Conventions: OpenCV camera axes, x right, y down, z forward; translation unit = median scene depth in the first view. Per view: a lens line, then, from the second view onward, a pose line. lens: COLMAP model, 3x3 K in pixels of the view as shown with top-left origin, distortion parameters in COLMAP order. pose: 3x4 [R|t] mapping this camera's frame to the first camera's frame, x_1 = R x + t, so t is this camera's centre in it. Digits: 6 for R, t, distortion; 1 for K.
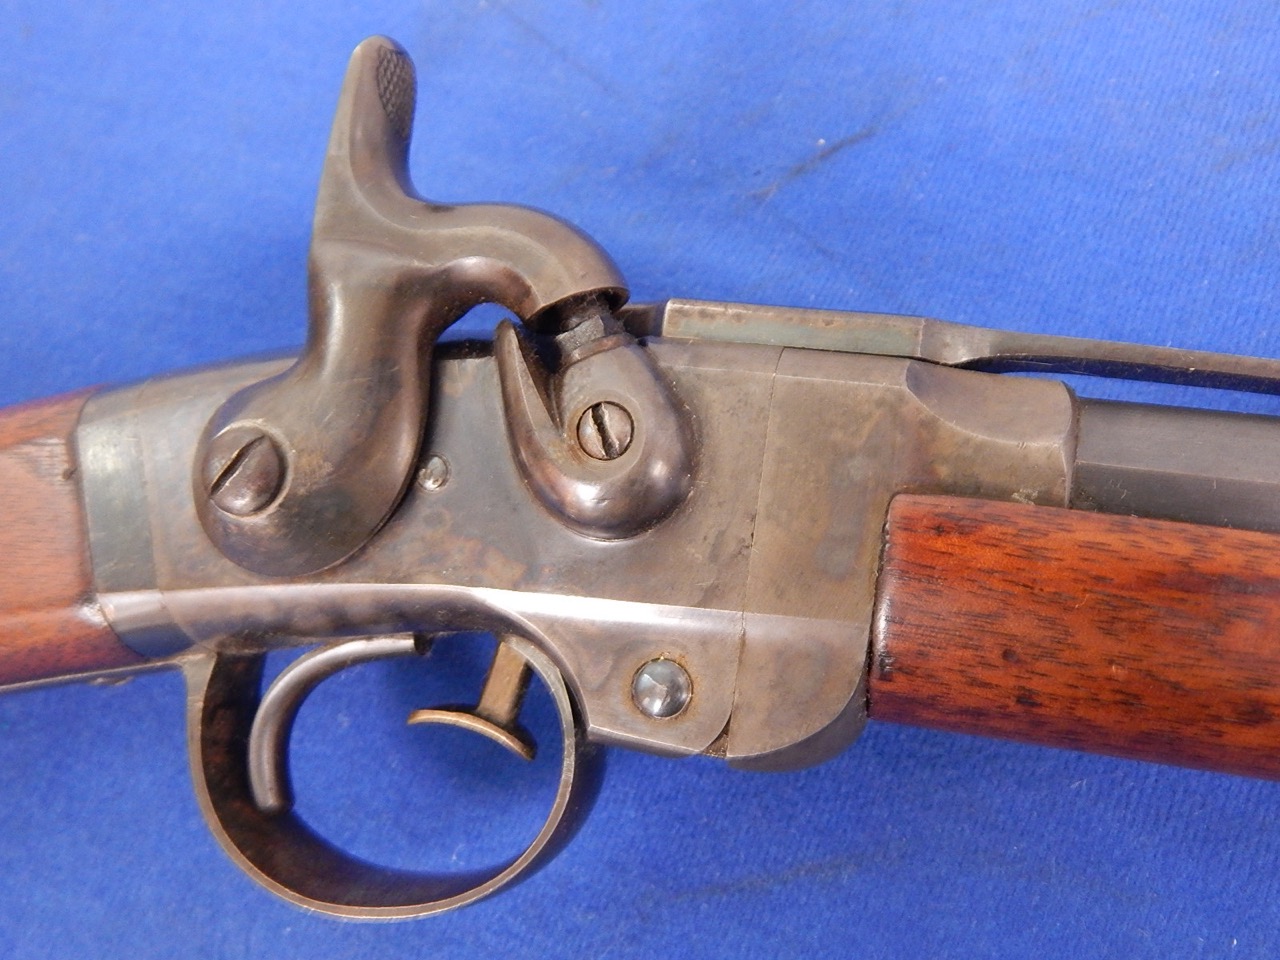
lens RADIAL K [[1150.6, 0, 641.7], [0, 1150.6, 478.7], [0, 0, 1]] dist [-0.068438, -0.000154]
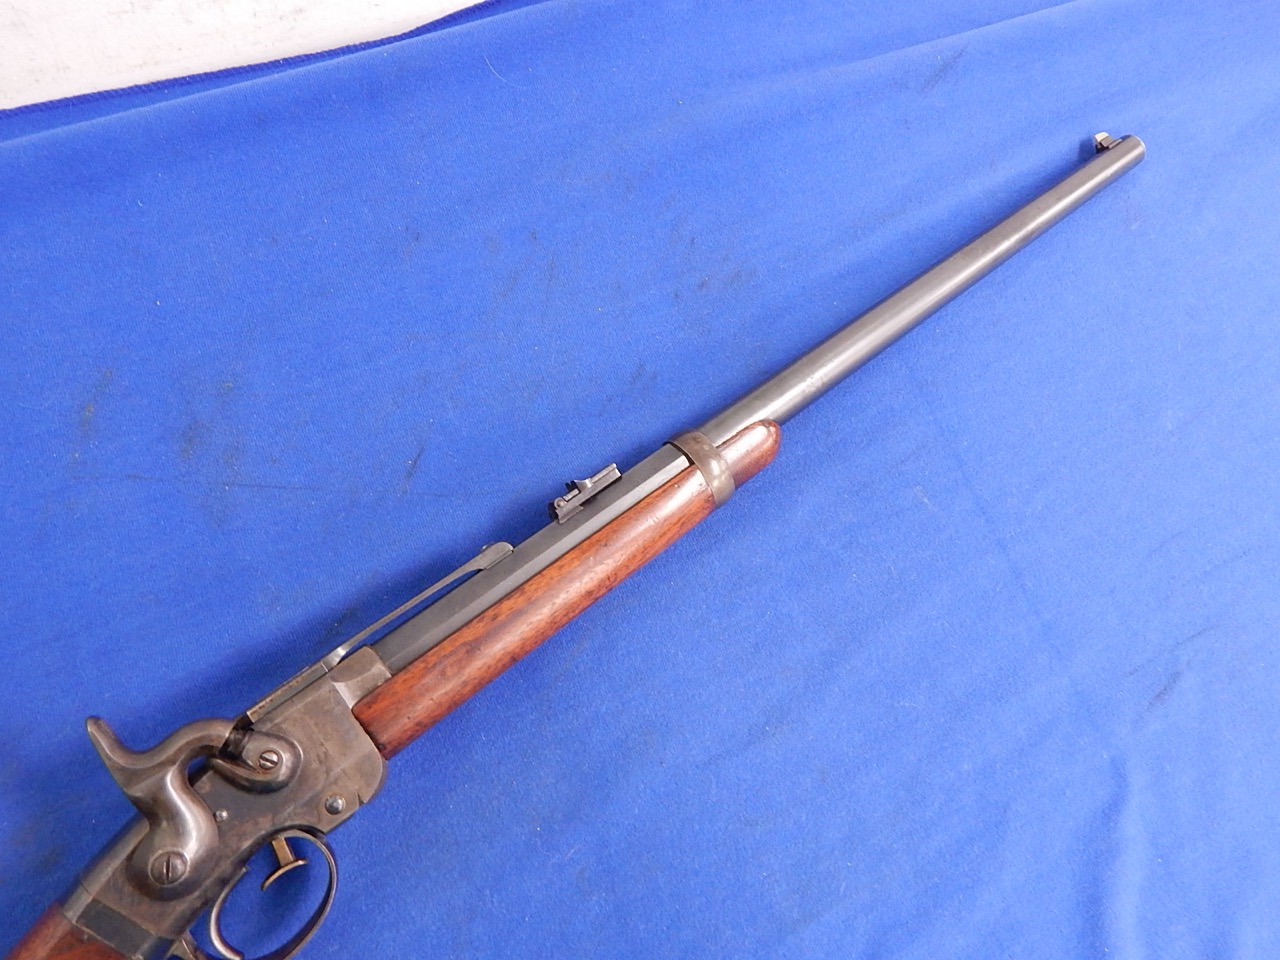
lens RADIAL K [[920.2, 0, 640.6], [0, 920.2, 469.5], [0, 0, 1]] dist [-0.006132, -0.012975]
pose [[0.567521, -0.585152, 0.579238, -0.432203], [0.602173, 0.774765, 0.192683, -0.515727], [-0.561522, 0.239450, 0.792059, -1.710740]]
